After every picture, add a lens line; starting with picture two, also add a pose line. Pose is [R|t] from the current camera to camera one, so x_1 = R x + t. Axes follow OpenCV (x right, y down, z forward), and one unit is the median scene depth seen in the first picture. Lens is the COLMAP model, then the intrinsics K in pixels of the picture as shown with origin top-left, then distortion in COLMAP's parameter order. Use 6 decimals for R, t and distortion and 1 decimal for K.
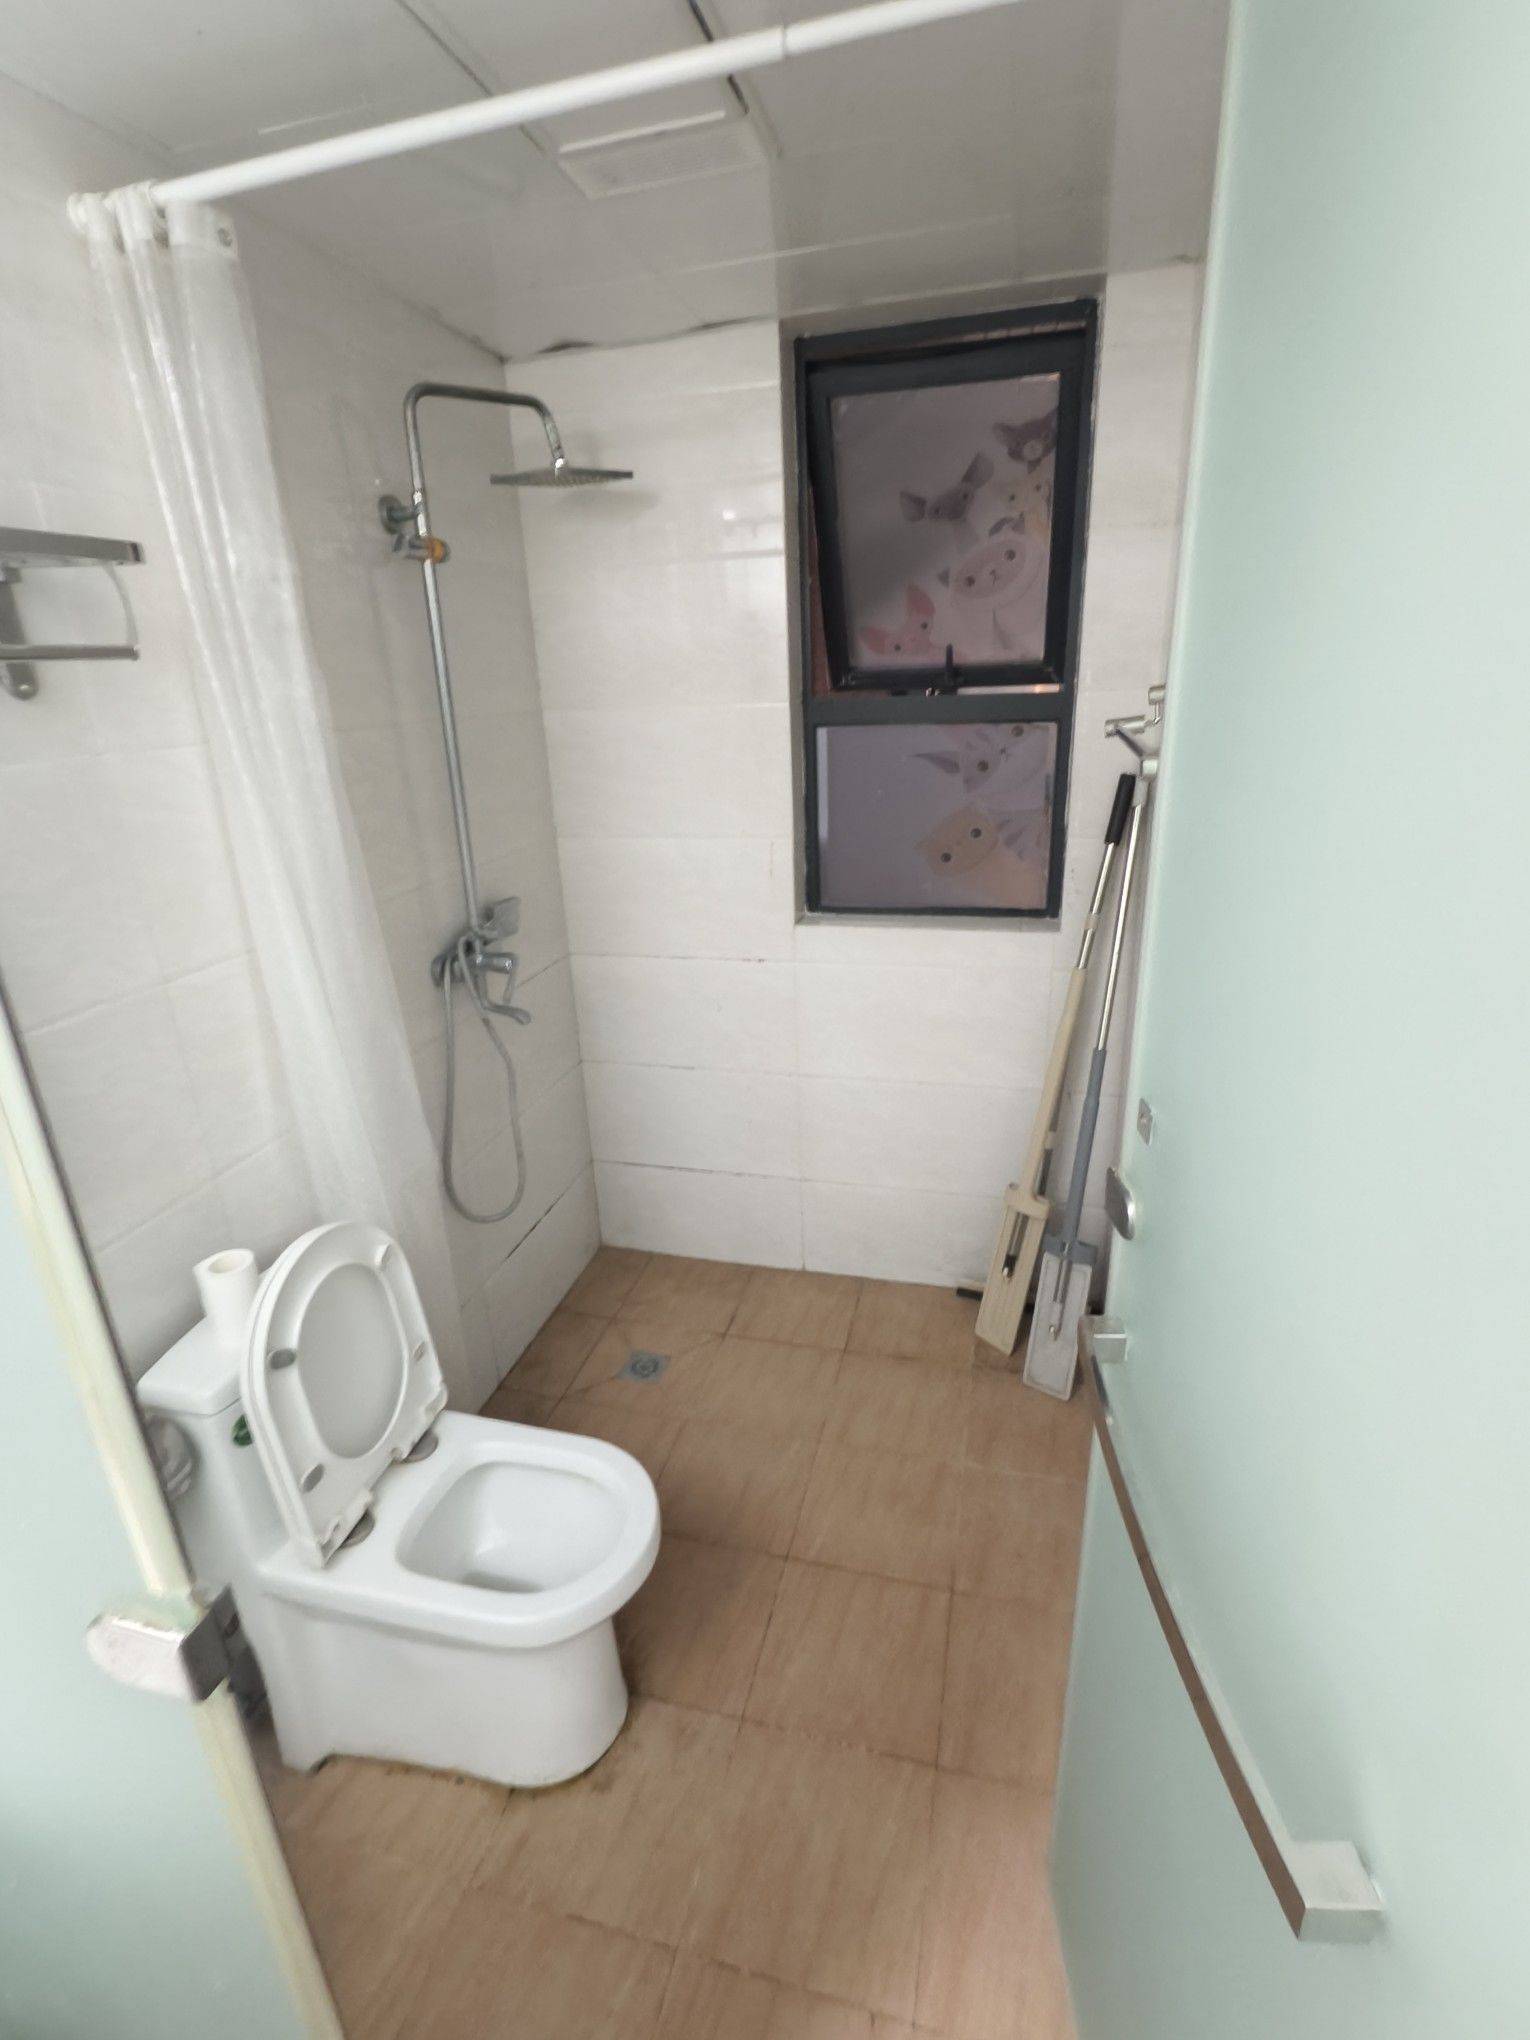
lens RADIAL K [[956.2, 0, 766.7], [0, 956.2, 1017.6], [0, 0, 1]] dist [-0.001127, -0.000902]
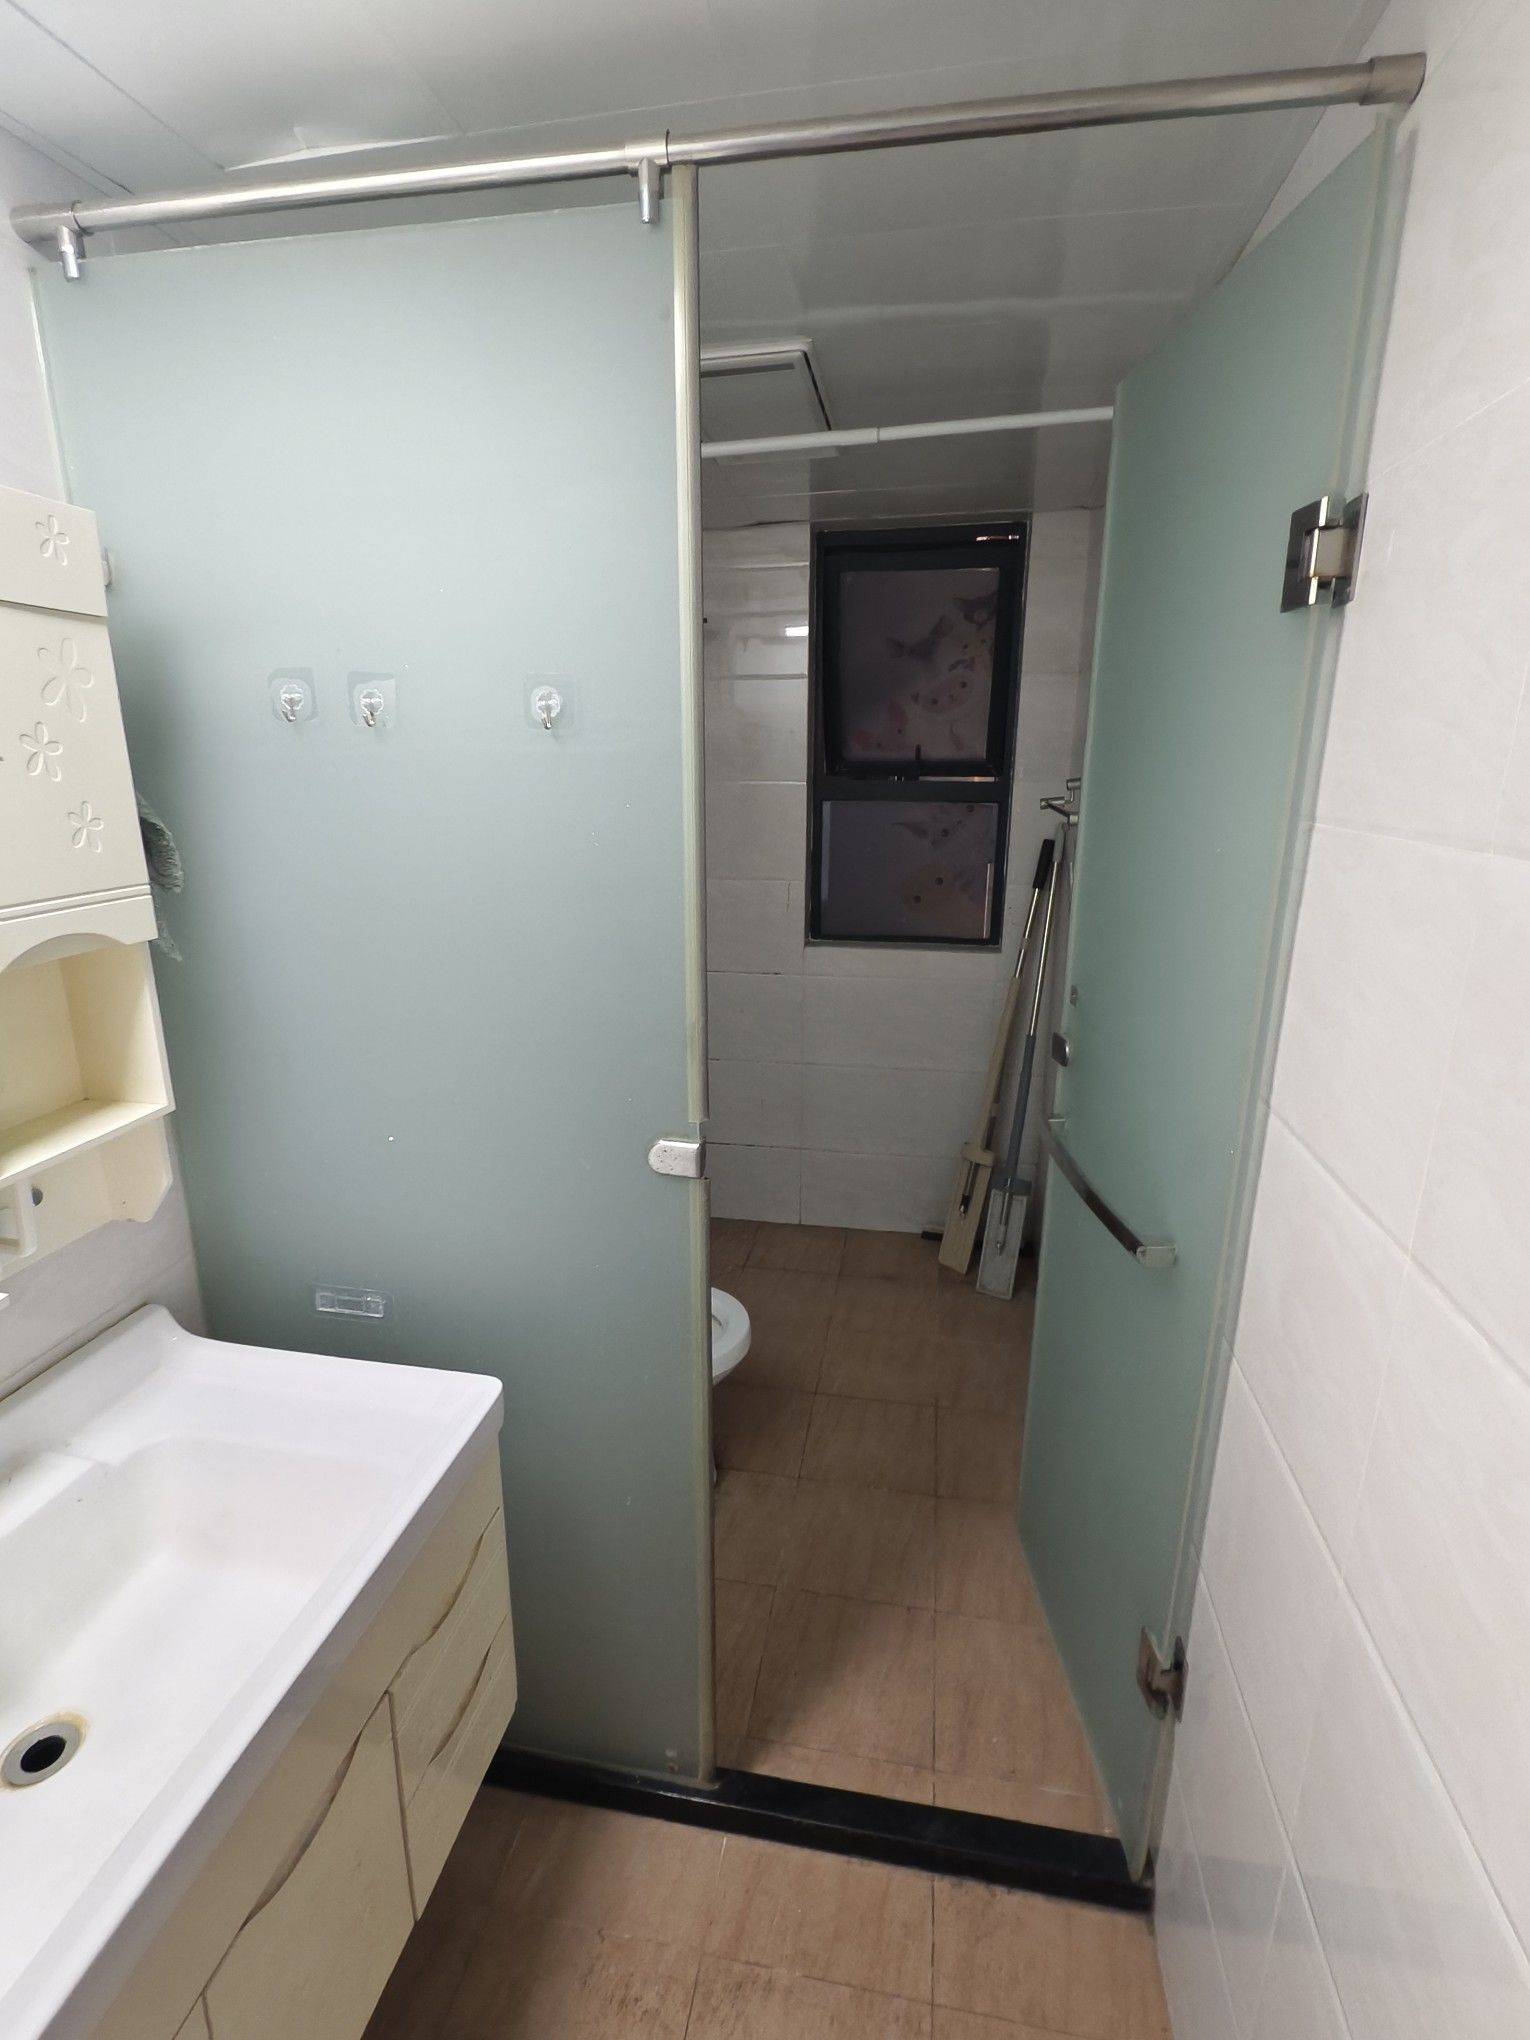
lens RADIAL K [[956.2, 0, 761.5], [0, 956.2, 1020.3], [0, 0, 1]] dist [-0.001127, -0.000902]
pose [[0.996339, 0.016364, 0.083908, -0.149802], [-0.009829, 0.996928, -0.077705, 0.116995], [-0.084922, 0.076596, 0.993439, -0.327427]]
